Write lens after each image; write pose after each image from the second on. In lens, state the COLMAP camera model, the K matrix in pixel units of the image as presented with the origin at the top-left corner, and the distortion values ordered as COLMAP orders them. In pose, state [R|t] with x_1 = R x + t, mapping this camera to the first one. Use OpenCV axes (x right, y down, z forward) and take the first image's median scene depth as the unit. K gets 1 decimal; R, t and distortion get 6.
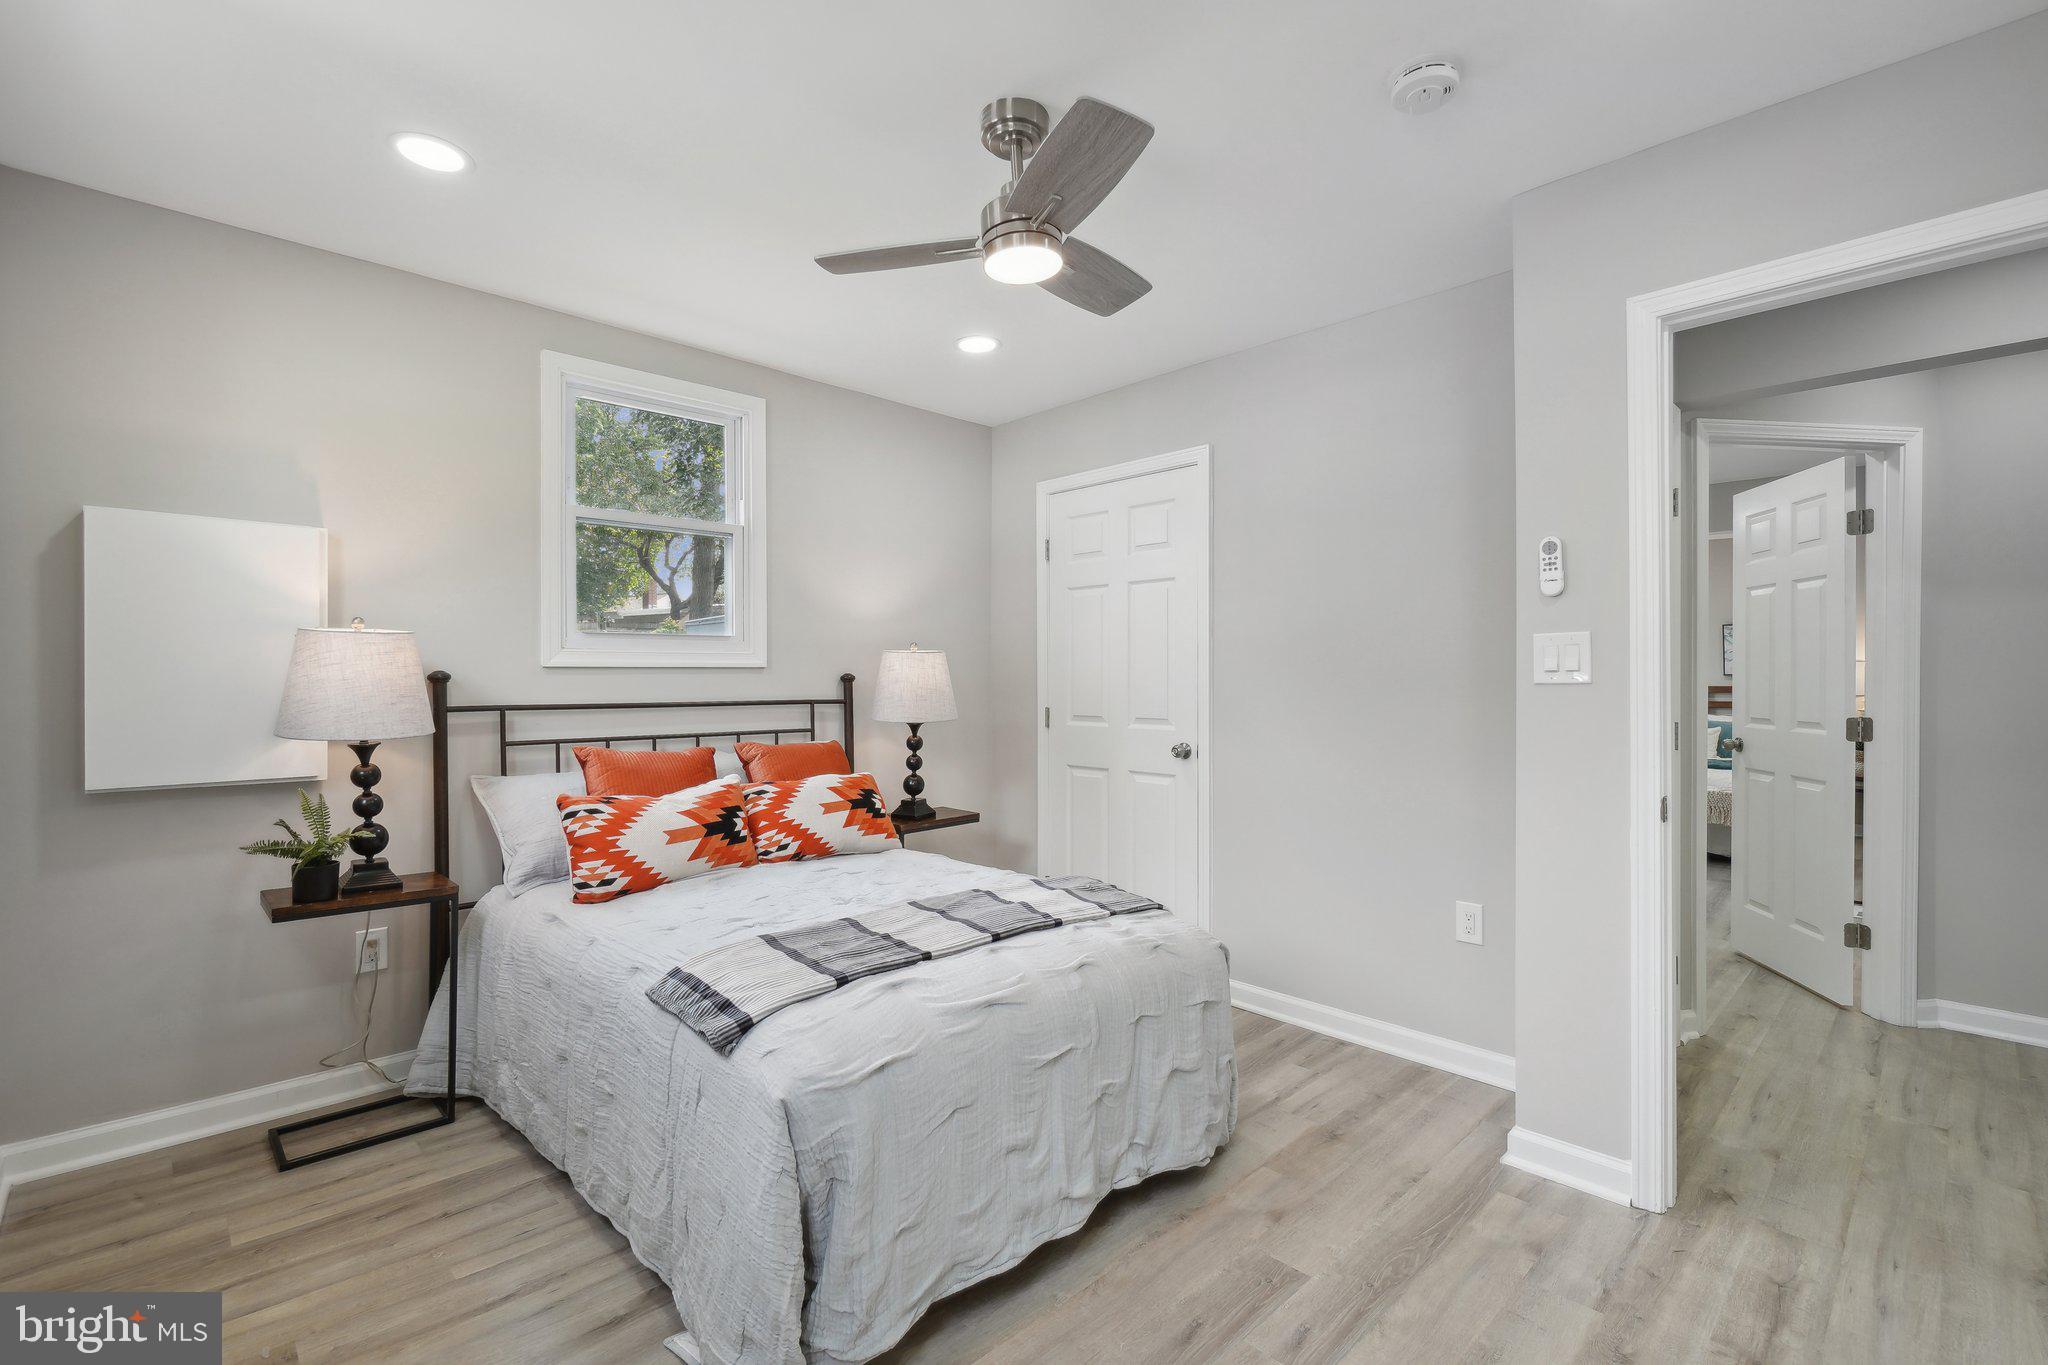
lens RADIAL K [[920.9, 0, 1031.8], [0, 920.9, 696.4], [0, 0, 1]] dist [0.000009, -0.003045]
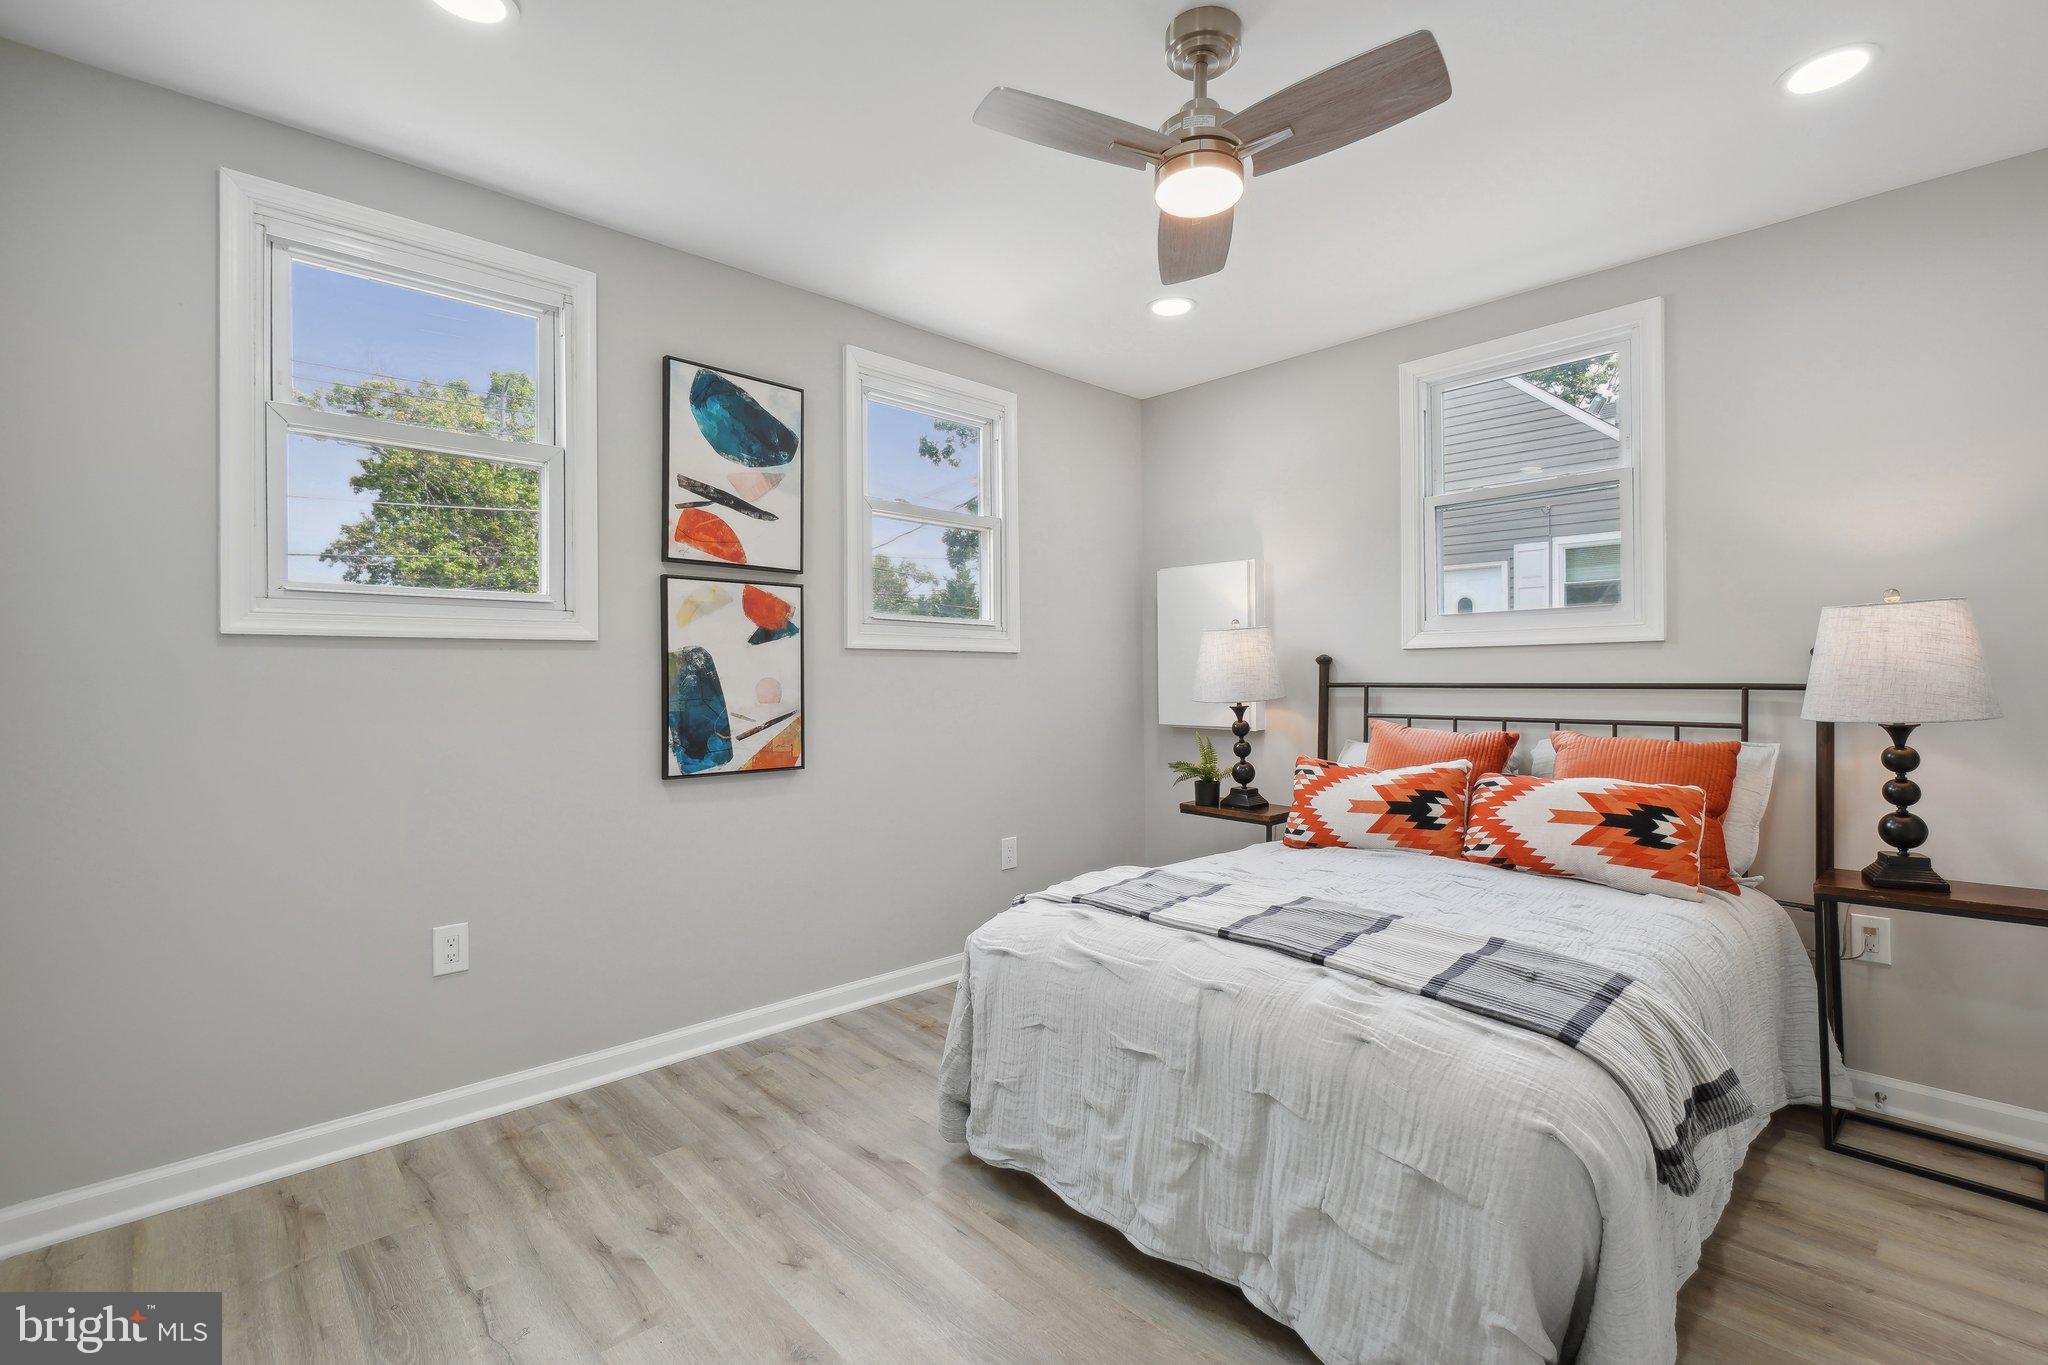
lens RADIAL K [[920.9, 0, 1031.1], [0, 920.9, 665.4], [0, 0, 1]] dist [0.000009, -0.003045]
pose [[-0.023215, -0.000891, -0.999730, 0.656916], [-0.001266, 0.999999, -0.000862, -0.012548], [0.999730, 0.001245, -0.023216, 0.596501]]
